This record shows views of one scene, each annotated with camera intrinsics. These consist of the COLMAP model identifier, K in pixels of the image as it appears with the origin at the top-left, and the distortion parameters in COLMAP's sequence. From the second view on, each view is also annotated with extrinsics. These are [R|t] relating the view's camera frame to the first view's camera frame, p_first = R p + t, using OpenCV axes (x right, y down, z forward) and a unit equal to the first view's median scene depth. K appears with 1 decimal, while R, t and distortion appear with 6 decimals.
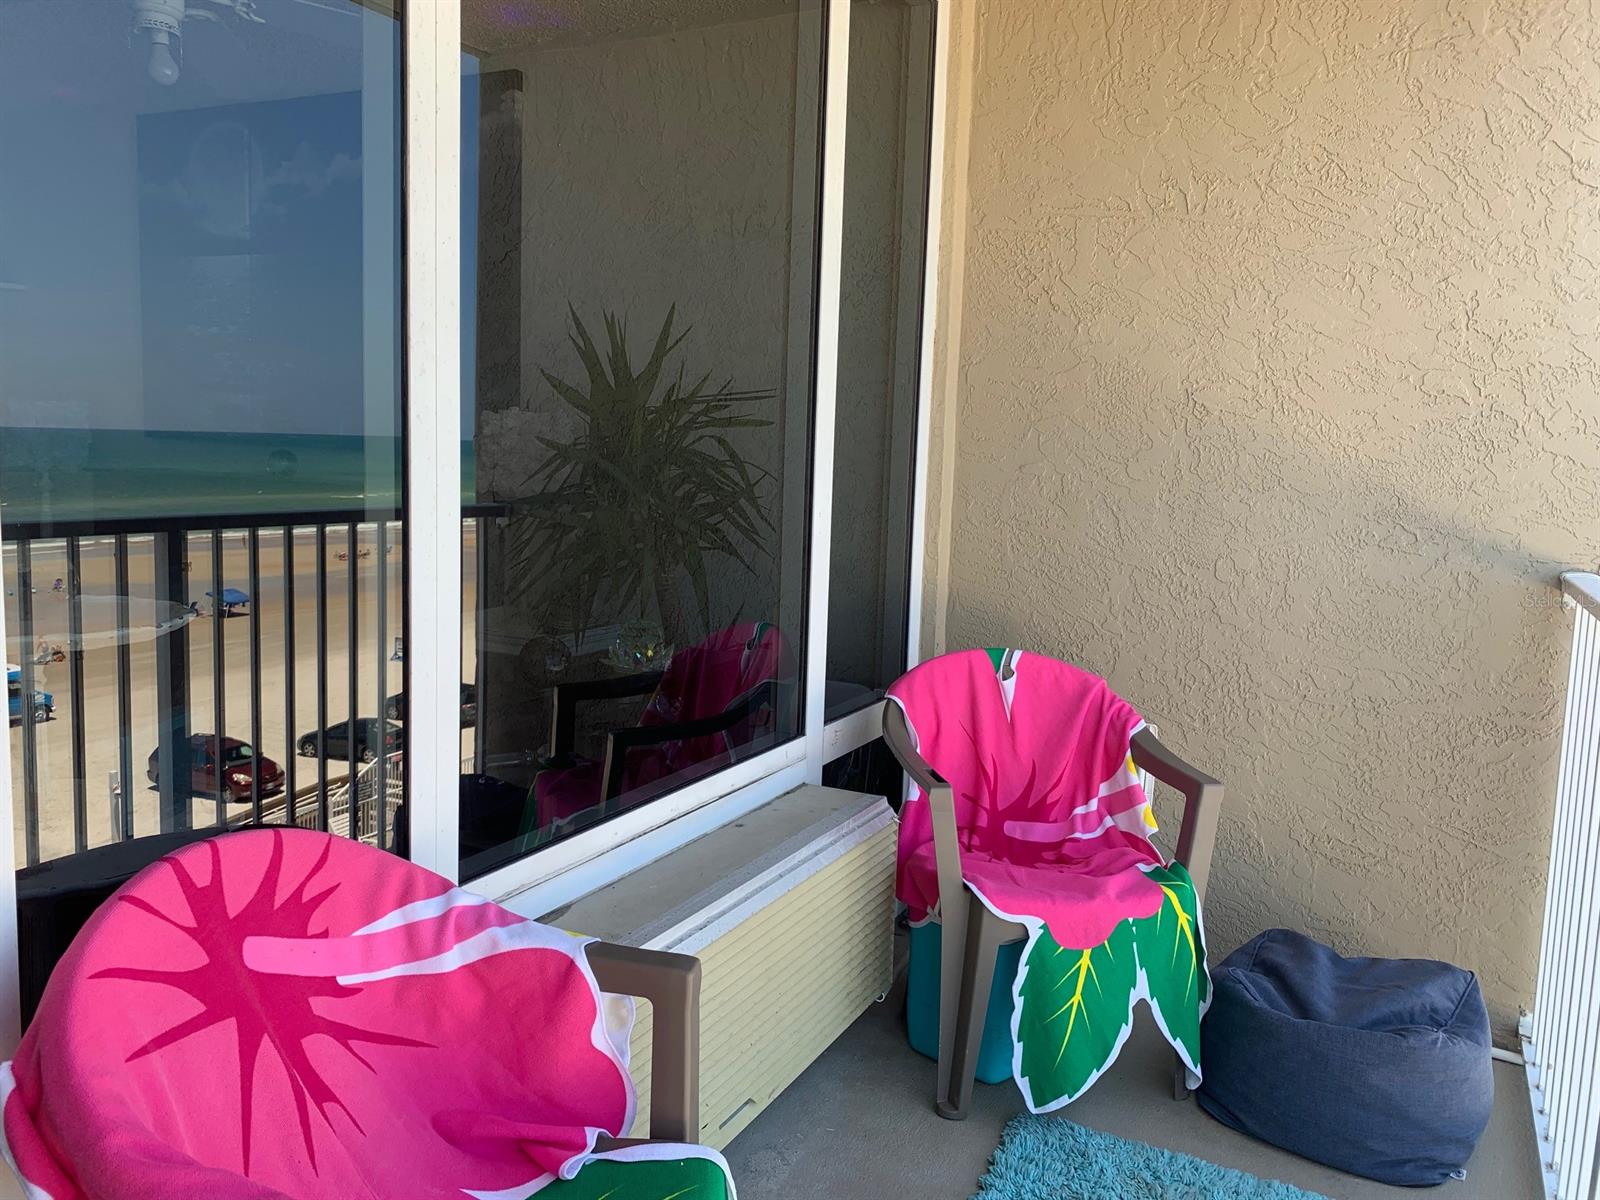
lens RADIAL K [[1228.9, 0, 777.3], [0, 1228.9, 587.7], [0, 0, 1]] dist [0.010562, -0.009478]
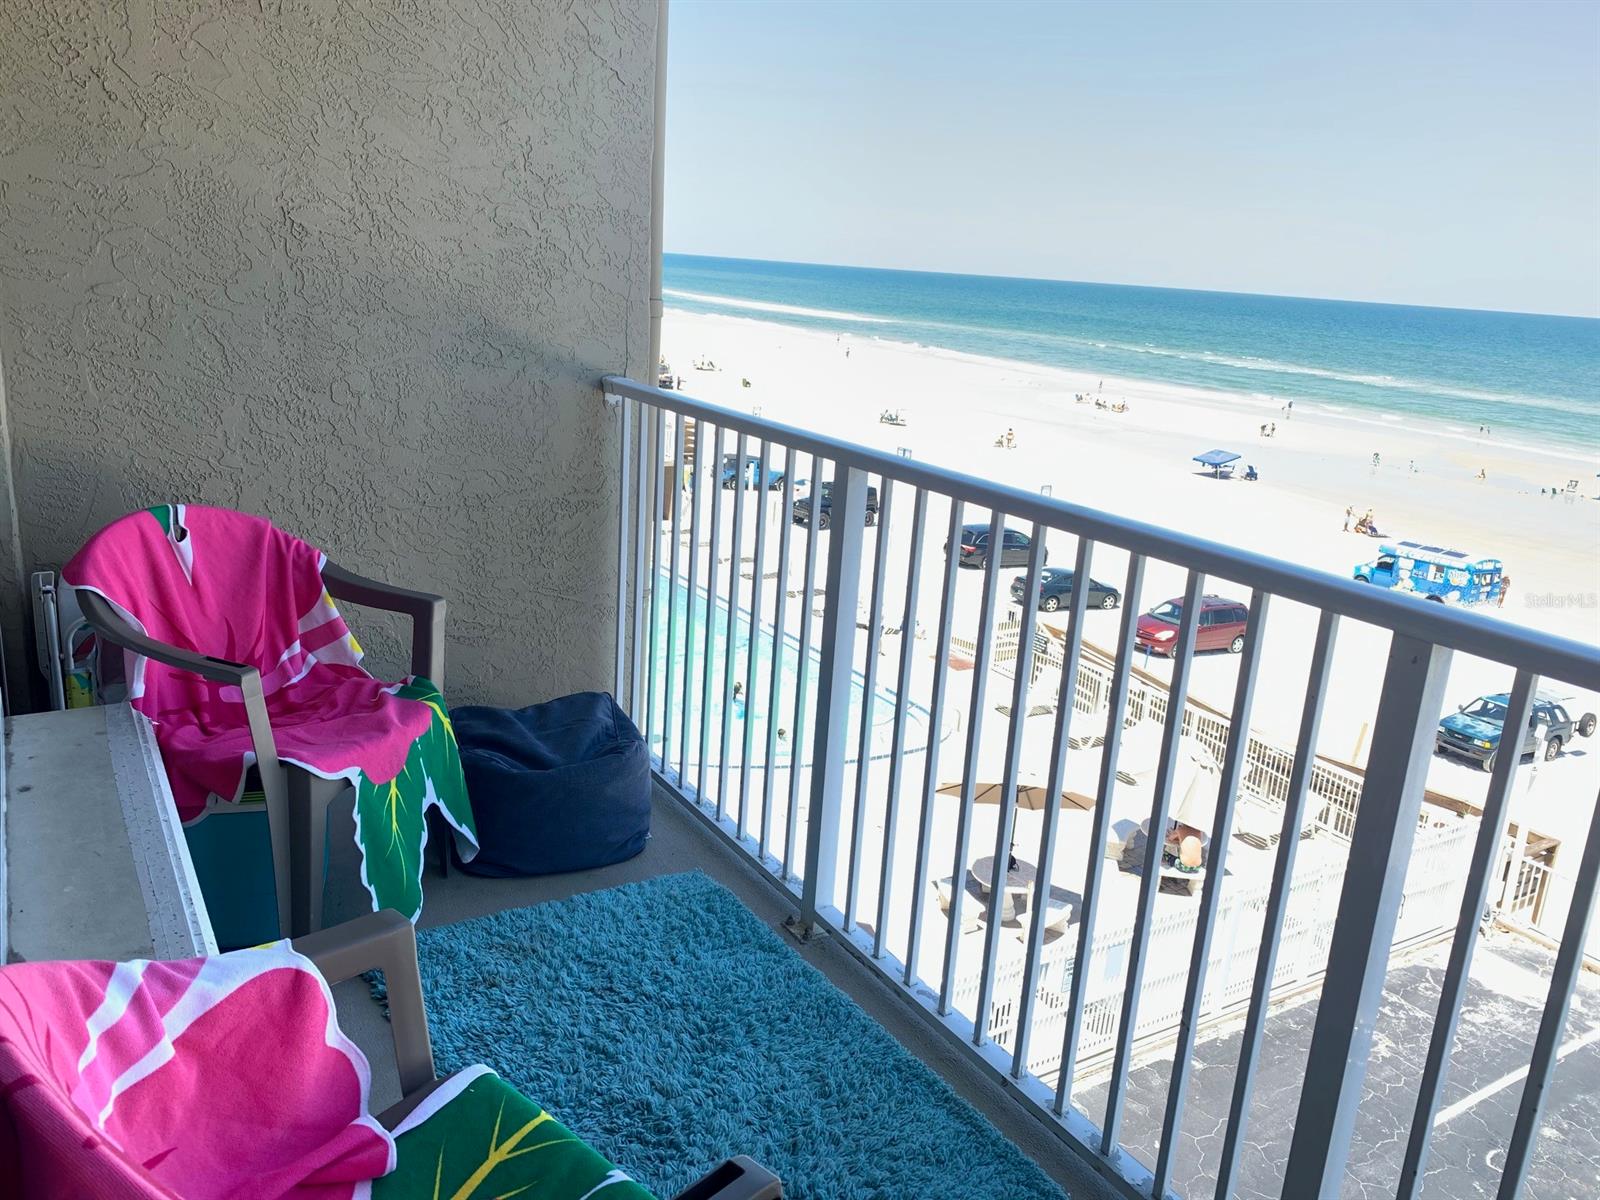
lens RADIAL K [[1242.8, 0, 800.0], [0, 1242.8, 600.0], [0, 0, 1]] dist [-0.003386, -0.004427]
pose [[0.506626, -0.230111, 0.830891, -0.366452], [0.047469, 0.969708, 0.239612, -0.082407], [-0.860858, -0.081952, 0.502202, 0.149188]]
